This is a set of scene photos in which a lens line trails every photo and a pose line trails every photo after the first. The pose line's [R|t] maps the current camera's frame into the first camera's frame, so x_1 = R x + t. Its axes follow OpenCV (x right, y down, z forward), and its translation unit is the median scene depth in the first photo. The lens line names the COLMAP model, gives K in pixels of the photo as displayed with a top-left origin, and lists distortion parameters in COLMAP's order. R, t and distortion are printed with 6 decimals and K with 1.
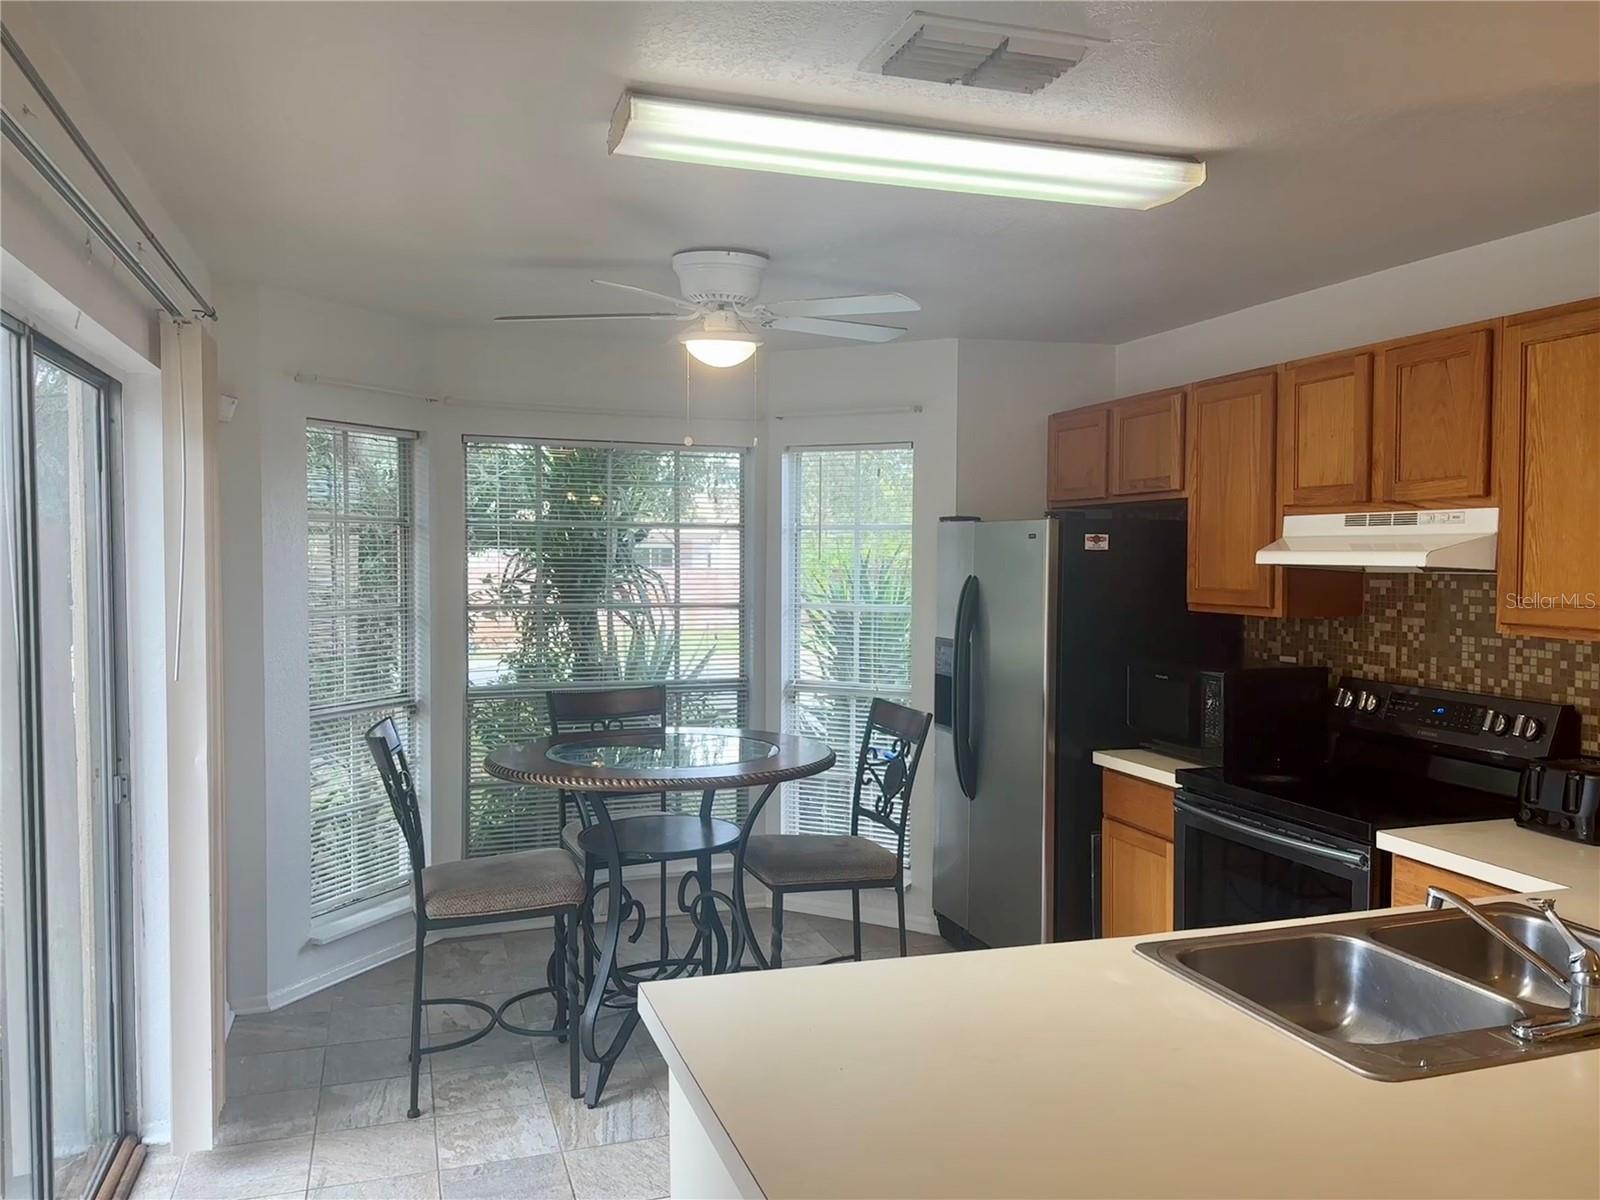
lens RADIAL K [[1239.5, 0, 821.2], [0, 1239.5, 598.6], [0, 0, 1]] dist [0.089073, -0.109664]
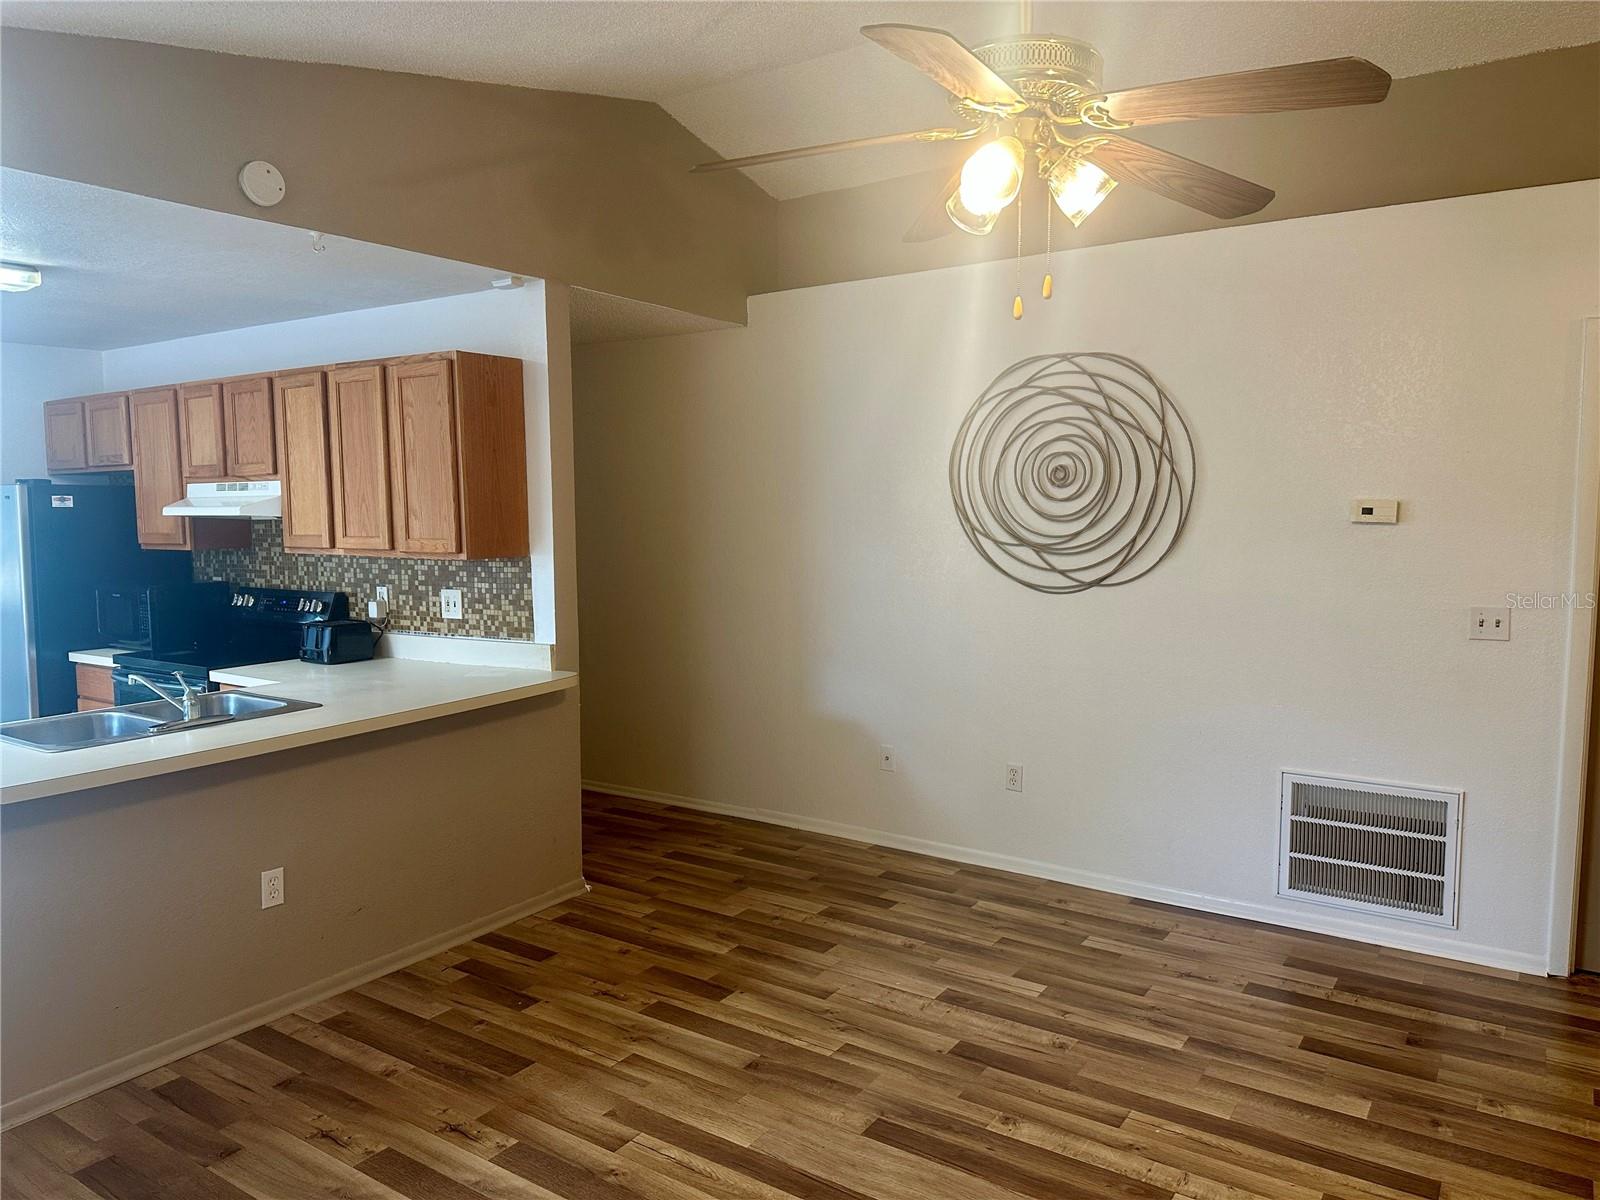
lens RADIAL K [[1125.7, 0, 805.0], [0, 1125.7, 592.9], [0, 0, 1]] dist [0.111855, -0.153162]
pose [[0.806782, -0.057776, 0.588017, 0.159999], [0.035154, 0.998138, 0.049841, 0.025911], [-0.589802, -0.019540, 0.807311, -0.631403]]
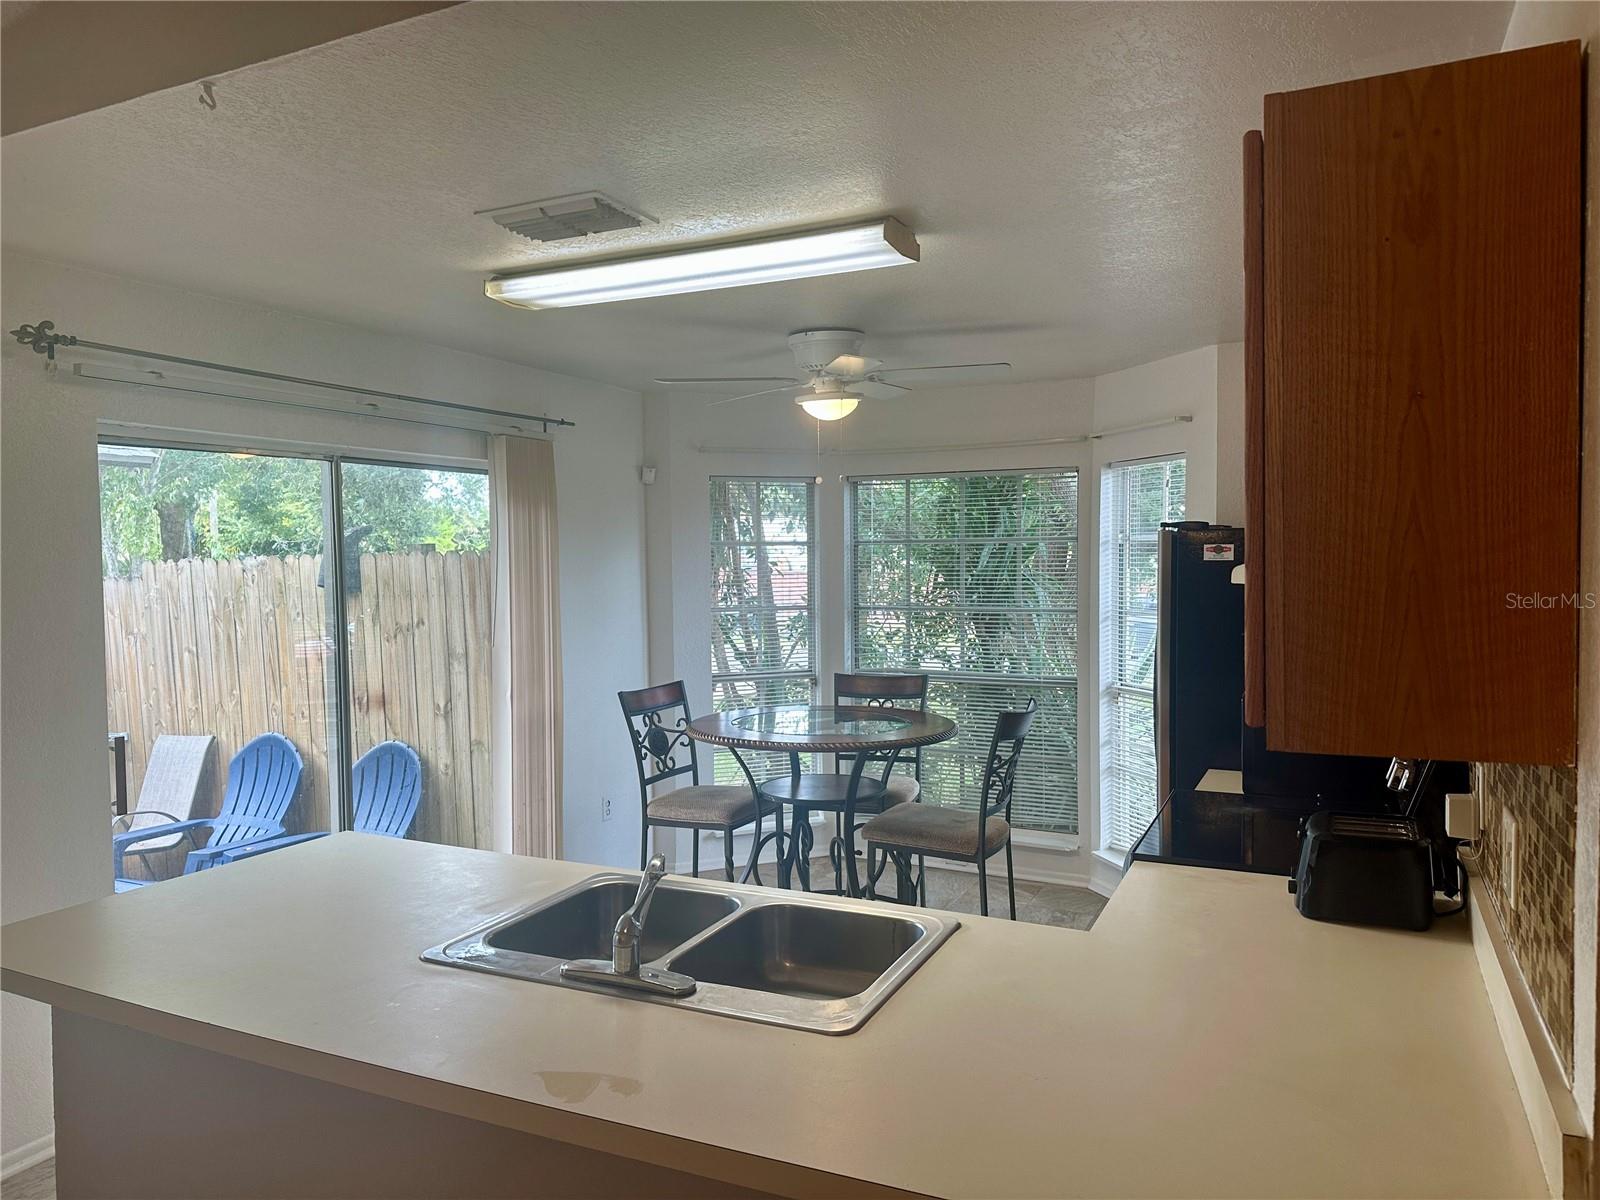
lens RADIAL K [[1125.7, 0, 805.0], [0, 1125.7, 592.9], [0, 0, 1]] dist [0.111855, -0.153162]
pose [[0.703843, 0.012886, -0.710238, 0.747547], [-0.016410, 0.999864, 0.001879, -0.012644], [0.710166, 0.010333, 0.703959, 0.182027]]
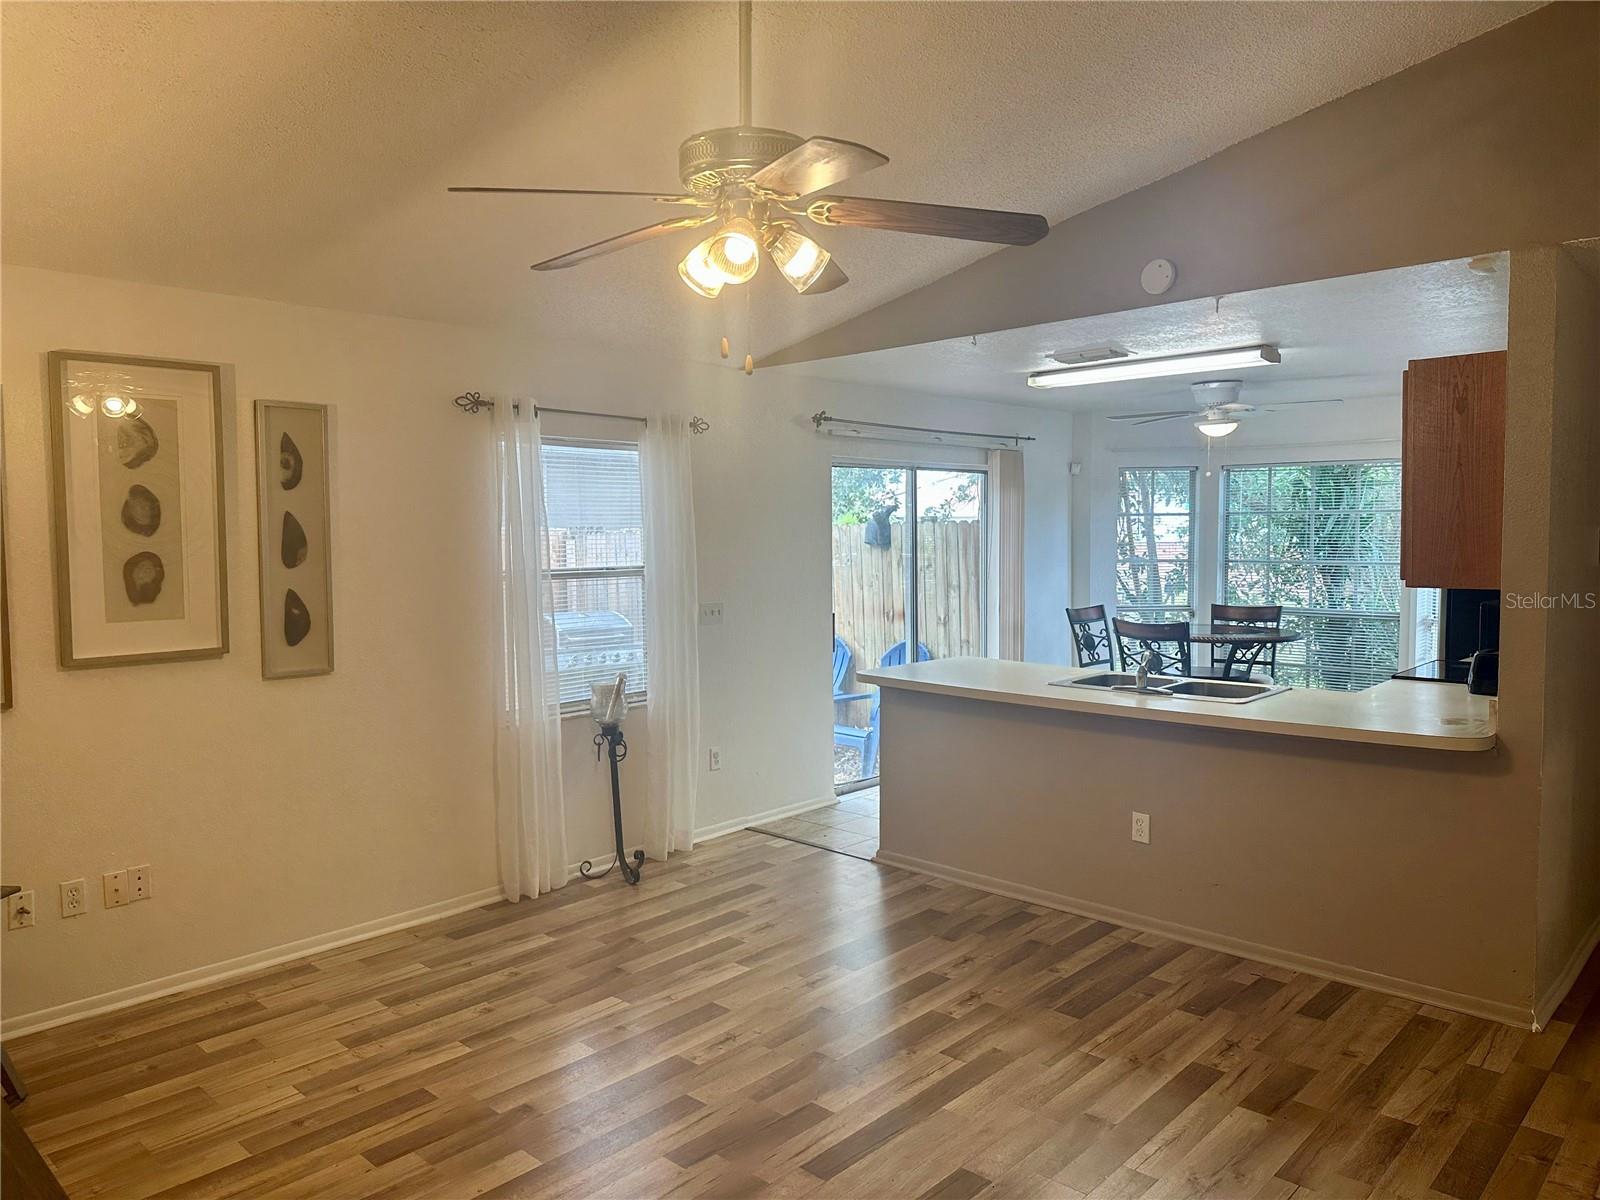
lens RADIAL K [[1121.5, 0, 778.0], [0, 1121.5, 593.8], [0, 0, 1]] dist [0.114631, -0.157527]
pose [[0.450410, 0.043592, -0.891757, 1.305017], [-0.028052, 0.999005, 0.034666, 0.024618], [0.892381, 0.009402, 0.451185, -0.485604]]
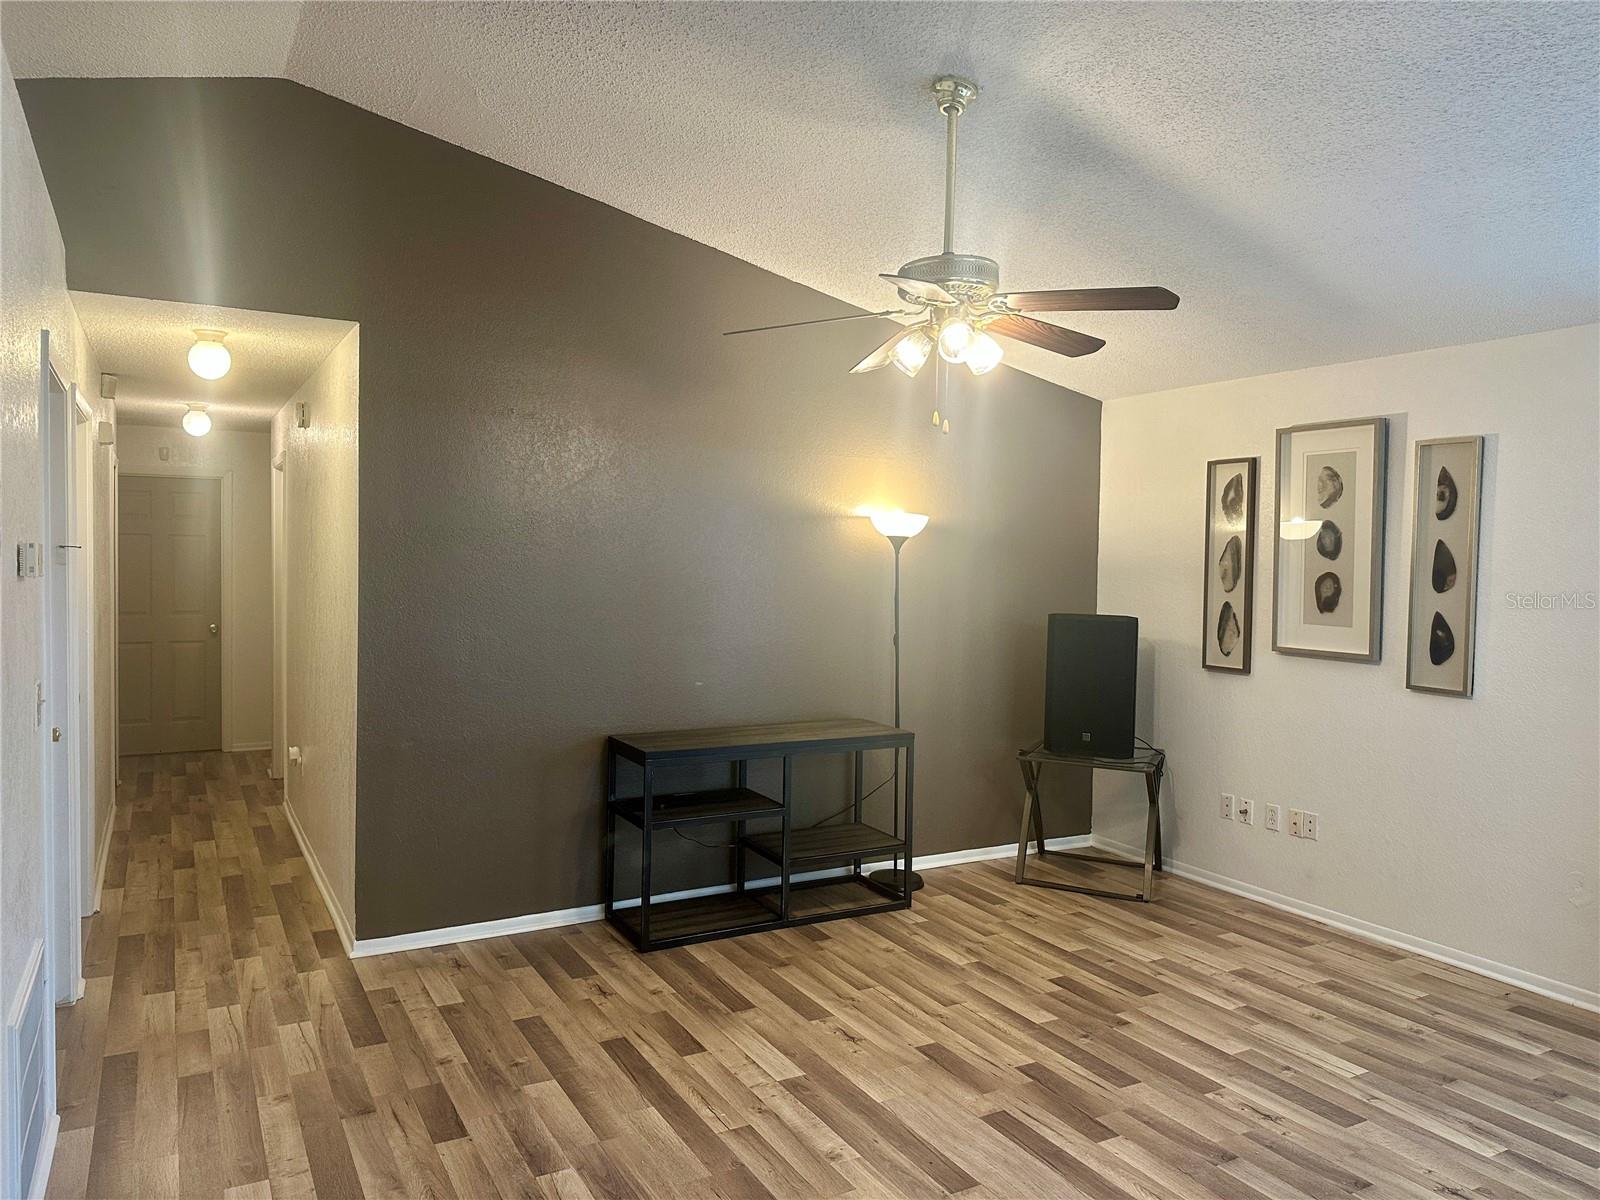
lens RADIAL K [[1125.7, 0, 805.0], [0, 1125.7, 592.9], [0, 0, 1]] dist [0.111855, -0.153162]
pose [[-0.984940, -0.011021, -0.172542, 0.929597], [-0.025034, 0.996540, 0.079250, -0.031785], [0.171072, 0.082376, -0.981809, 0.763873]]
